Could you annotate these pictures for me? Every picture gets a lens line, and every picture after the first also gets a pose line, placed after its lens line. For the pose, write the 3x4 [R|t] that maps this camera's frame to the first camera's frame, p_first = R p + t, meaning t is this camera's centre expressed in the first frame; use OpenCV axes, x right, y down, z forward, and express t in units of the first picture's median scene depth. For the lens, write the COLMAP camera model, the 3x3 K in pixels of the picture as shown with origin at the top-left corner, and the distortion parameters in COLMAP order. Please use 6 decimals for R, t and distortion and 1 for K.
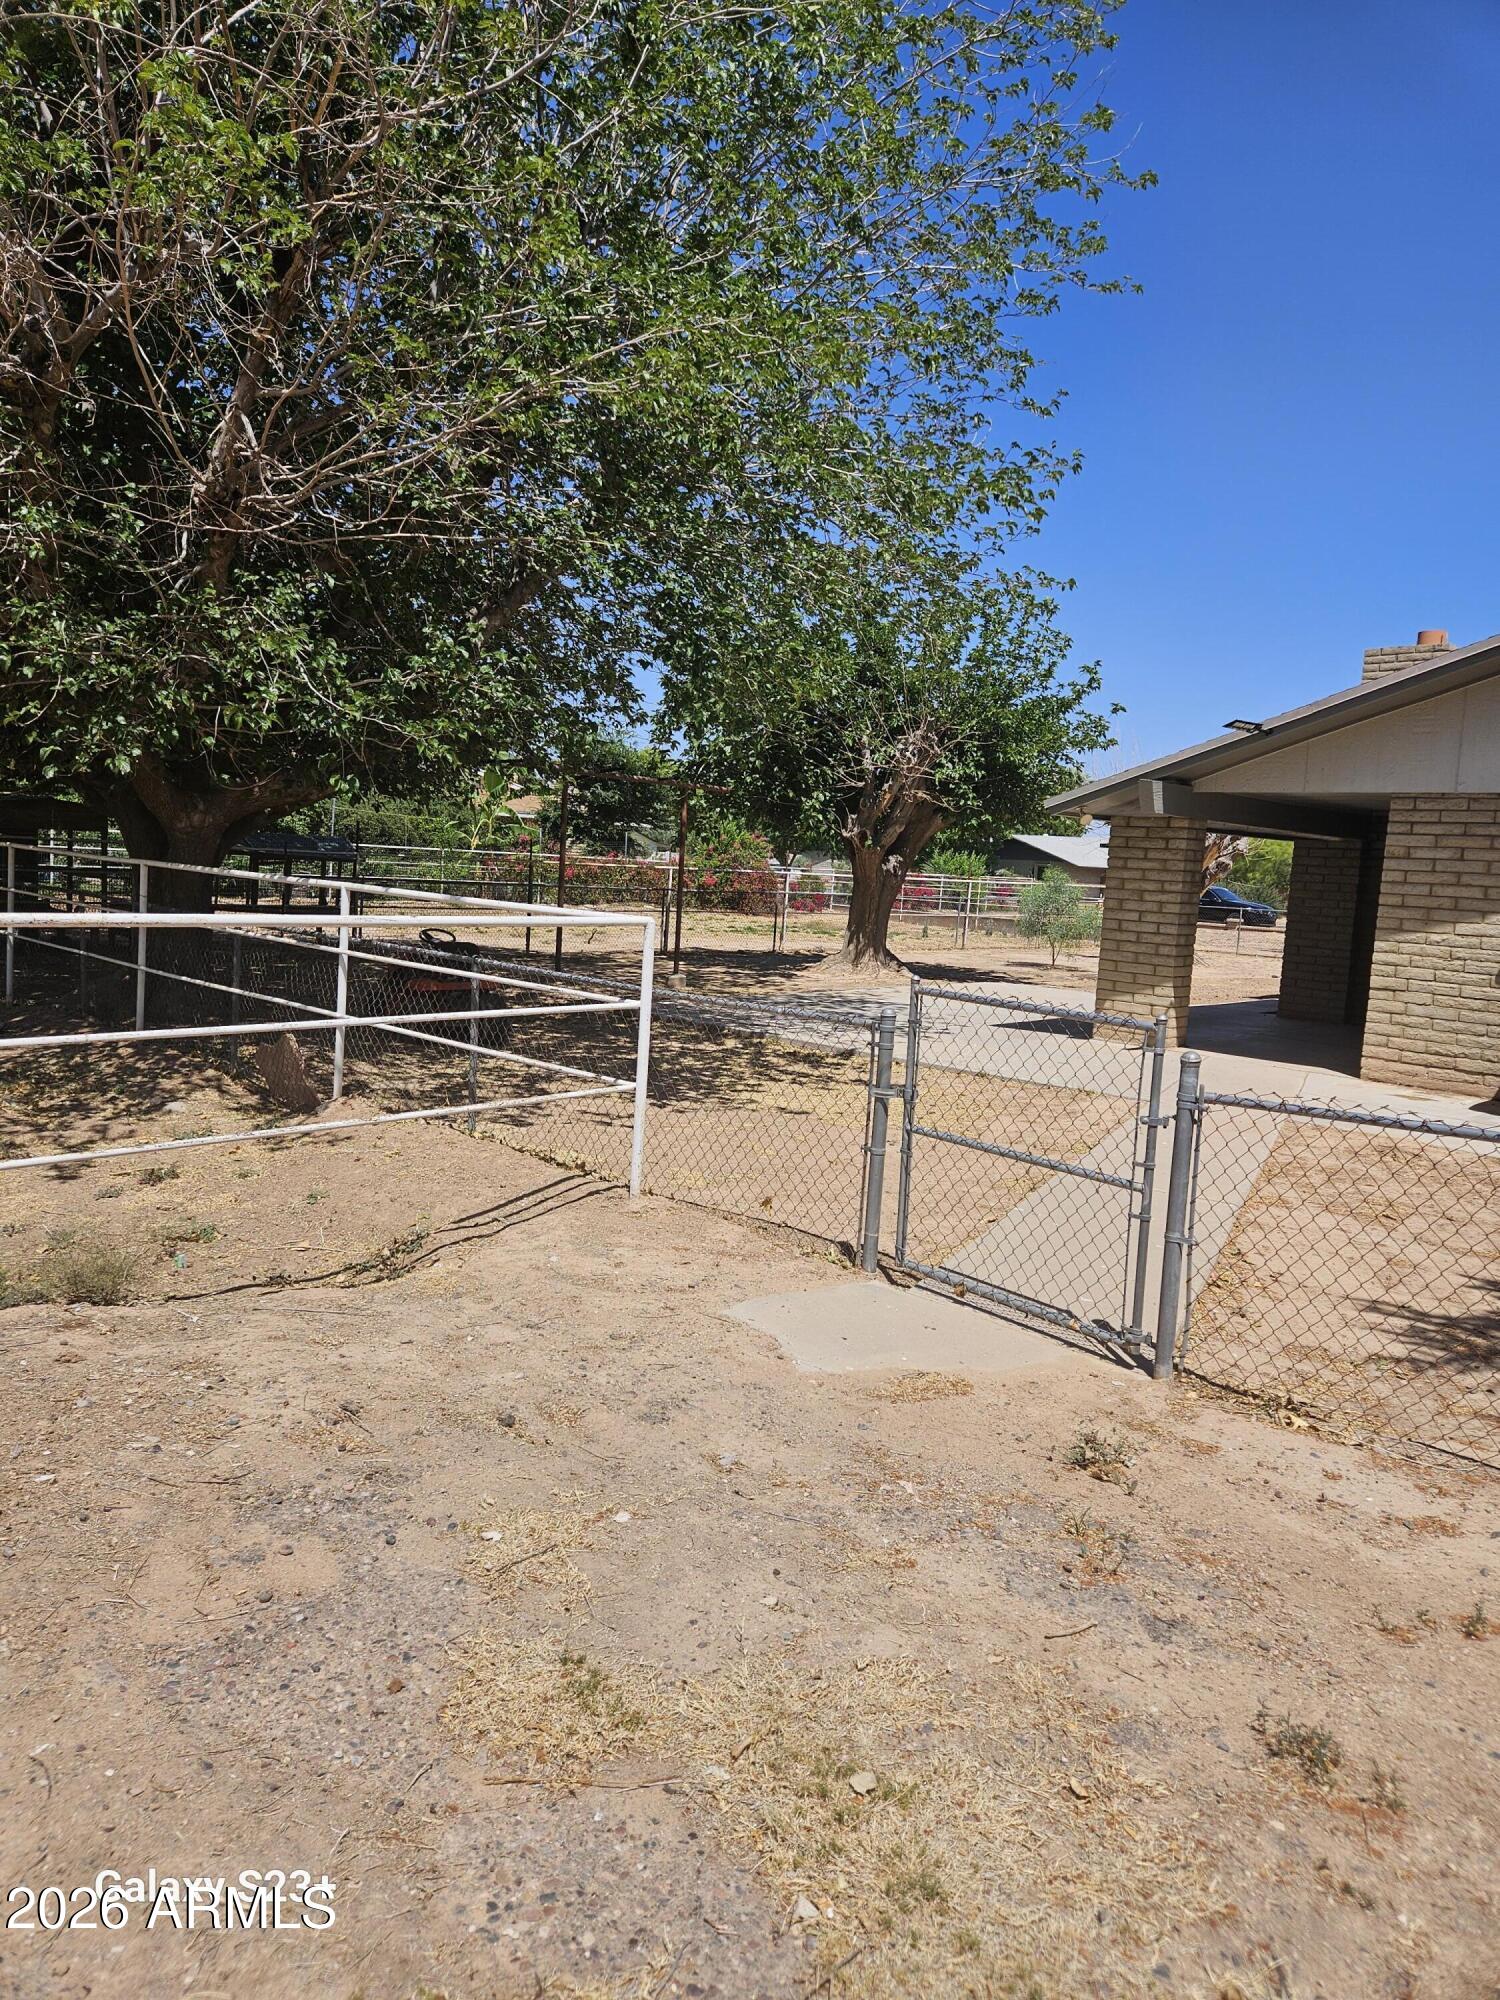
lens RADIAL K [[1342.3, 0, 739.3], [0, 1342.3, 1023.8], [0, 0, 1]] dist [0.074063, -0.057946]
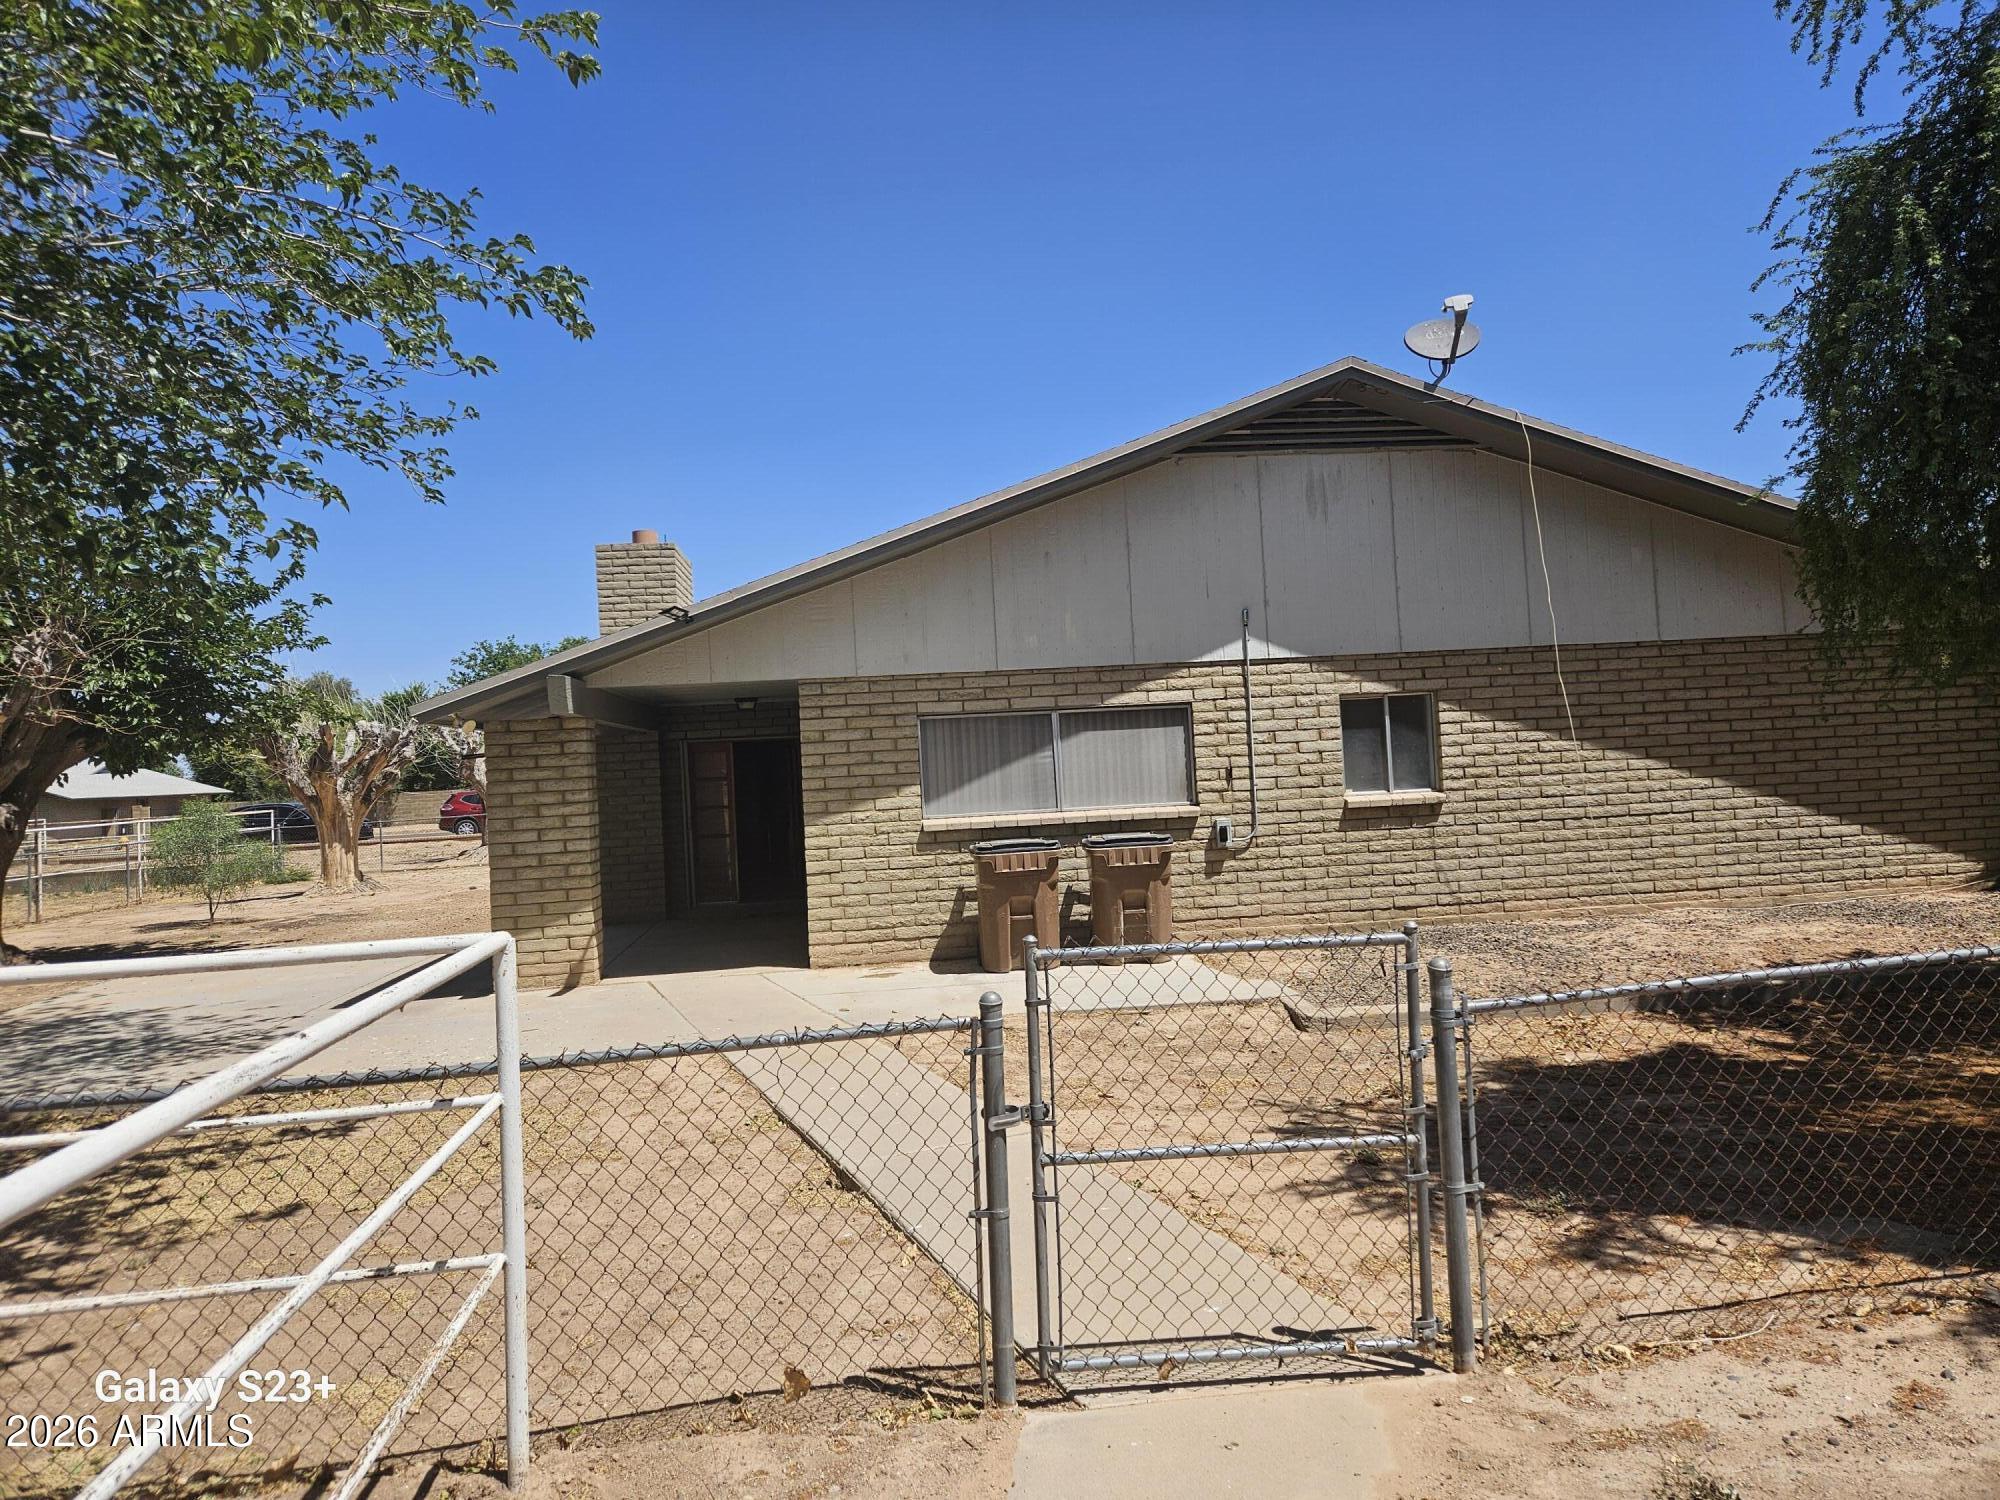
lens RADIAL K [[1342.3, 0, 1000.0], [0, 1342.3, 750.0], [0, 0, 1]] dist [0.074063, -0.057946]
pose [[0.618668, -0.086638, 0.780861, -0.208012], [0.184275, 0.982177, -0.037025, -0.055055], [-0.763736, 0.166799, 0.623607, 0.282443]]
